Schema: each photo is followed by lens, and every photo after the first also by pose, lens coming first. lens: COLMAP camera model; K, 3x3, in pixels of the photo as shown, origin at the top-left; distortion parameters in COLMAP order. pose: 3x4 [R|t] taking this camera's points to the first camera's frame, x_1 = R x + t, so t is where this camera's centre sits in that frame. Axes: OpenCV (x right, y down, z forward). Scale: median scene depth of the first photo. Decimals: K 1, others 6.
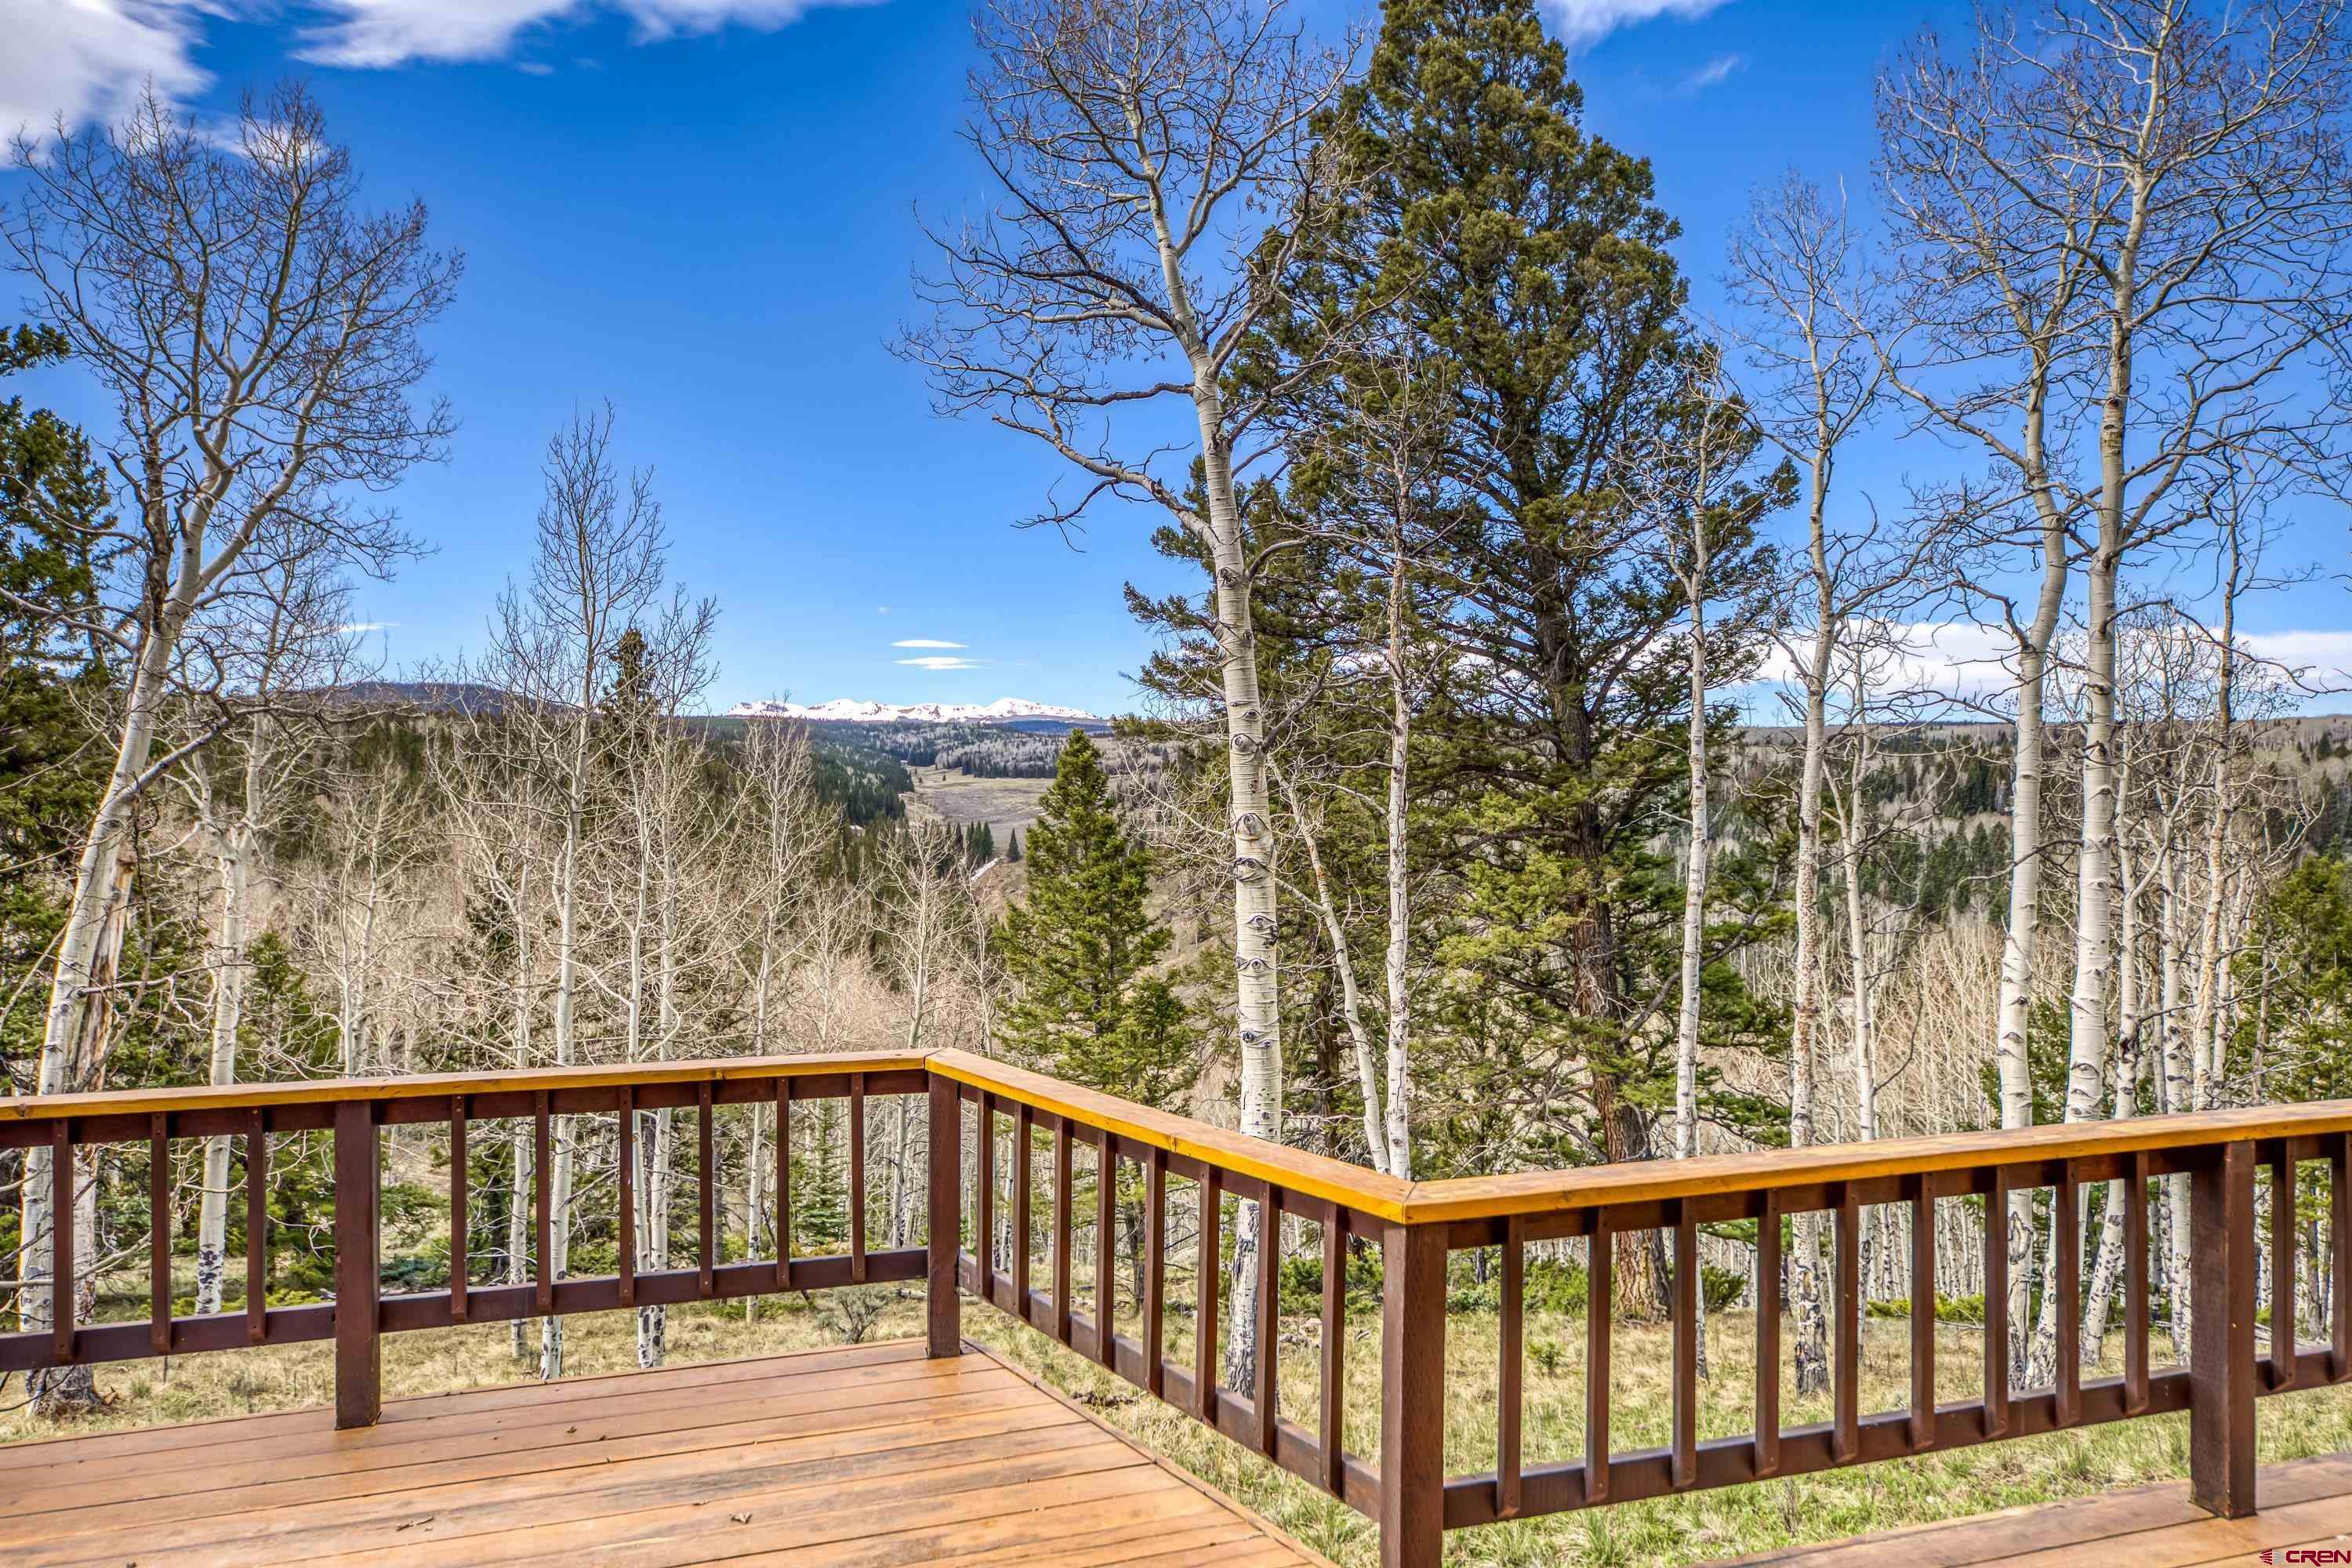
lens RADIAL K [[1503.6, 0, 1176.0], [0, 1503.6, 786.2], [0, 0, 1]] dist [0.017599, 0.000406]
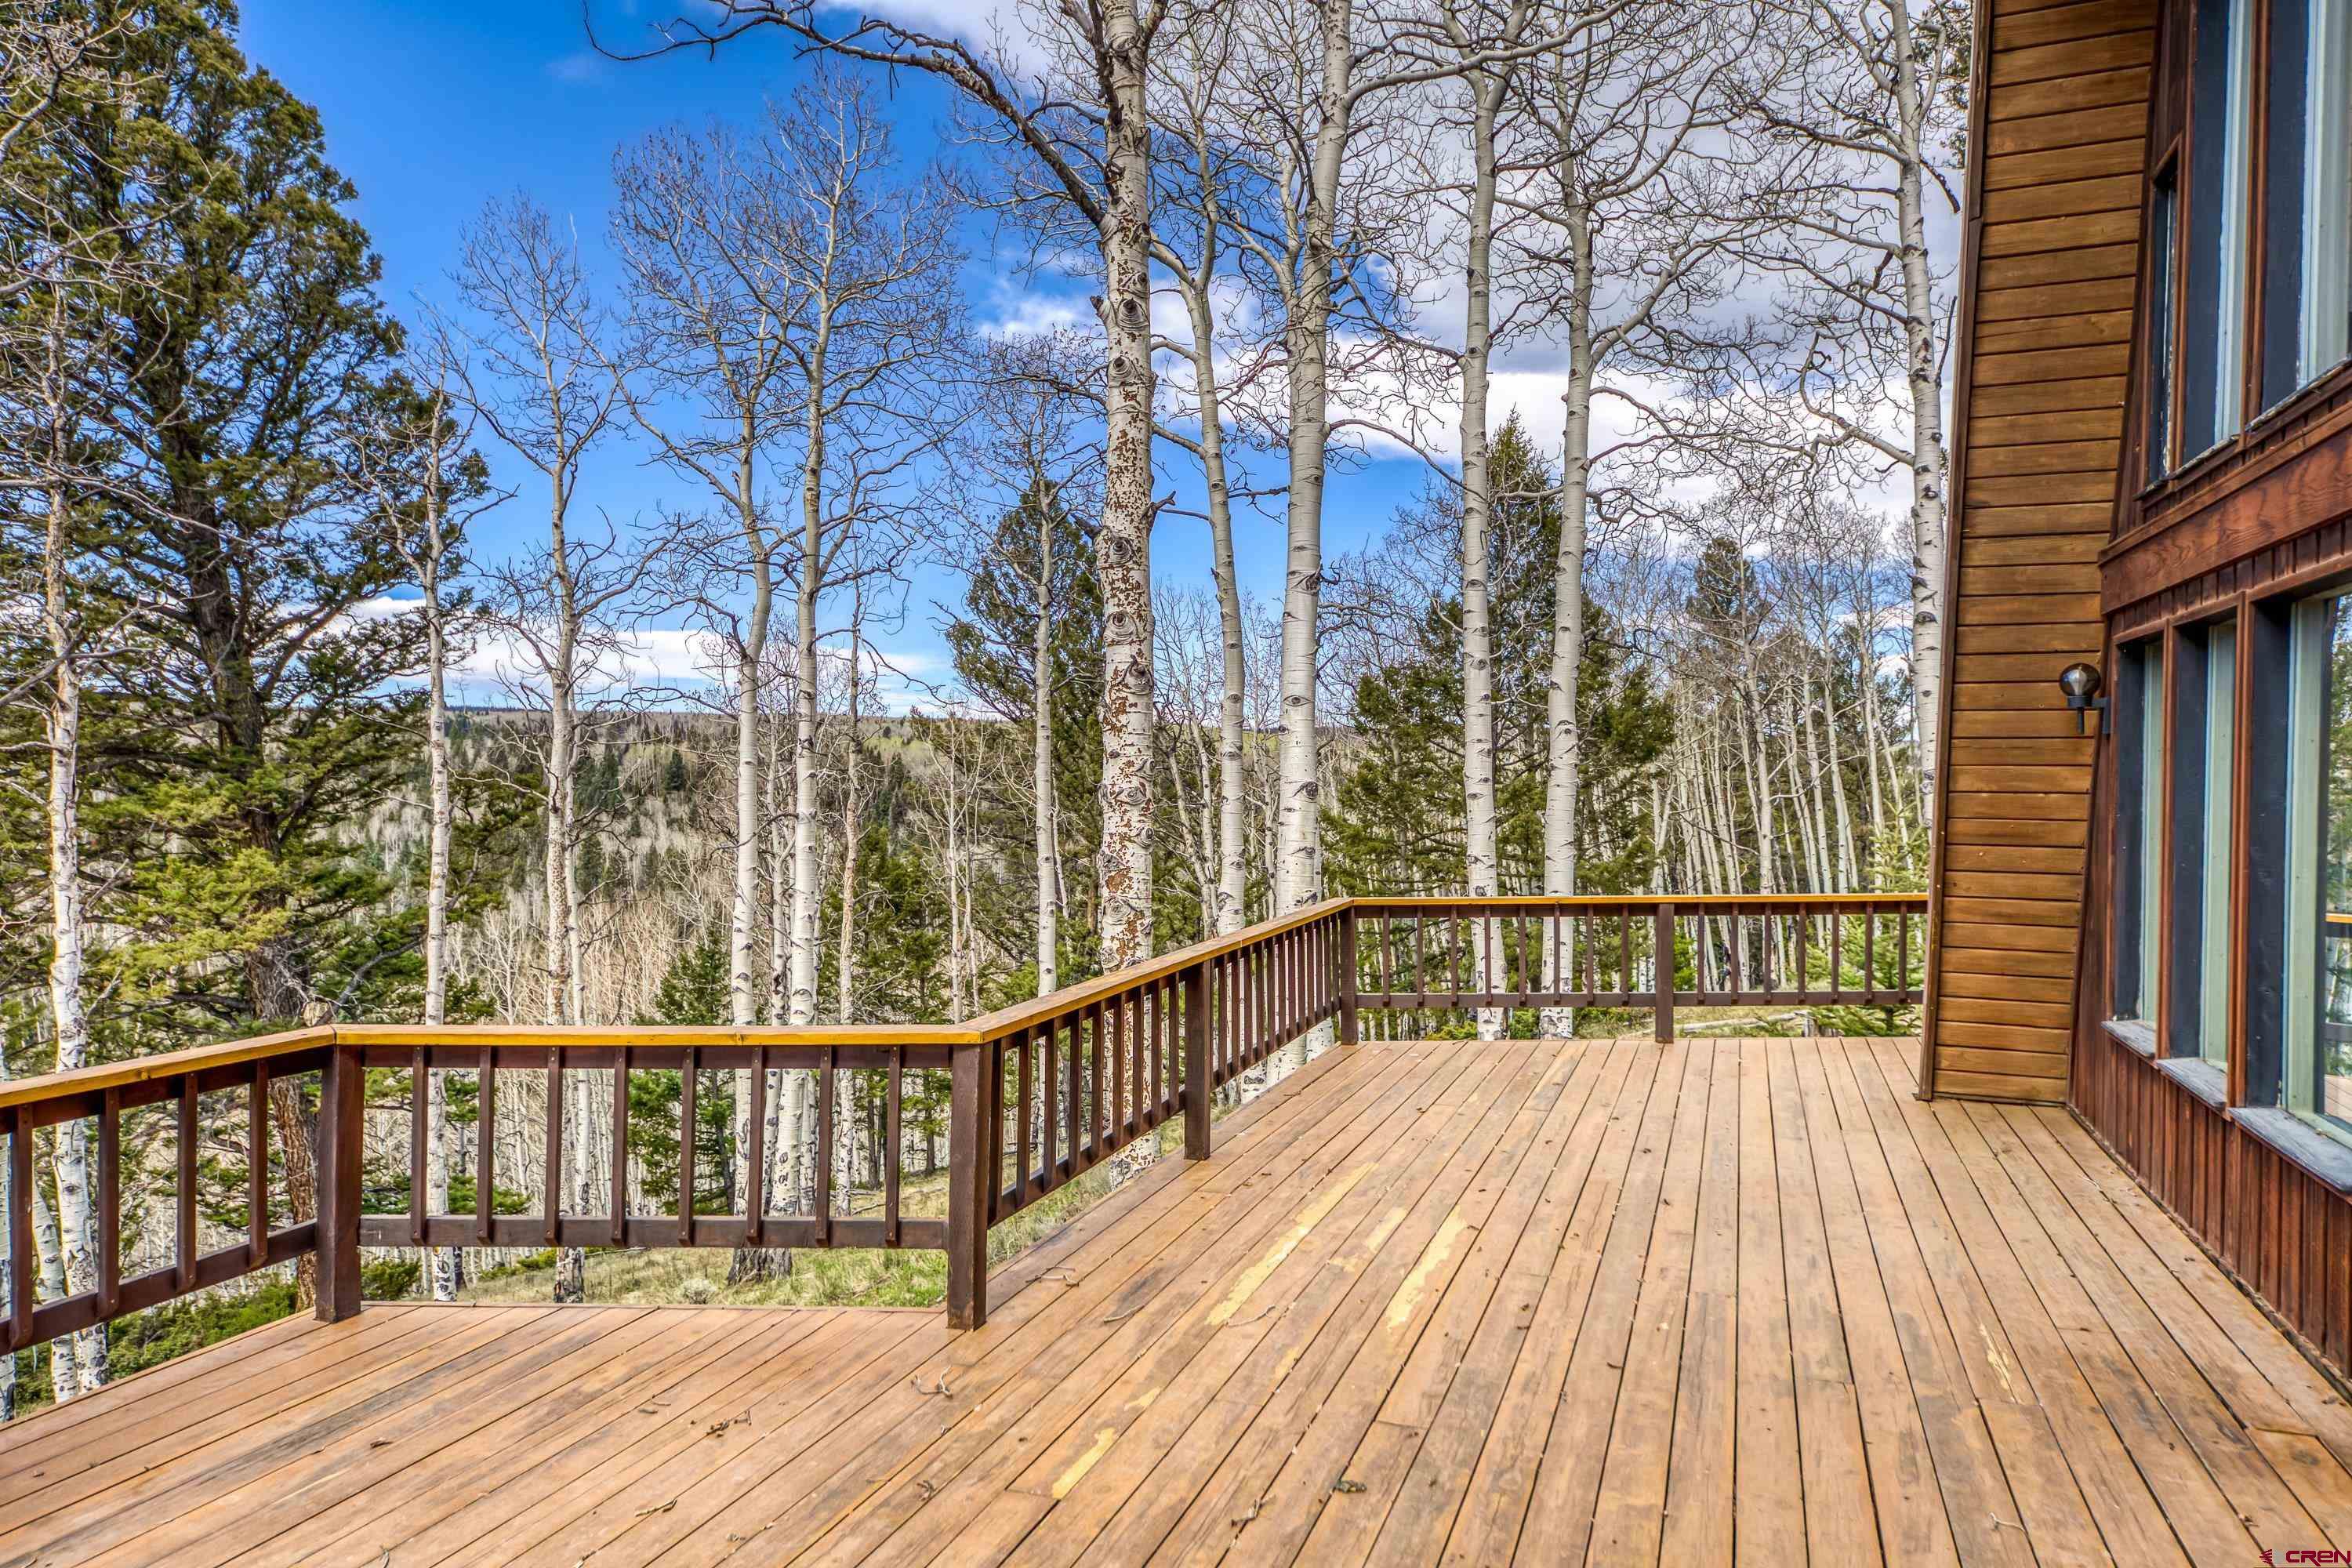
lens RADIAL K [[1503.6, 0, 1173.0], [0, 1503.6, 777.4], [0, 0, 1]] dist [0.017599, 0.000406]
pose [[0.625192, -0.004271, 0.780459, -0.147766], [0.000772, 0.999988, 0.004853, -0.000363], [-0.780470, -0.002431, 0.625188, -0.024992]]
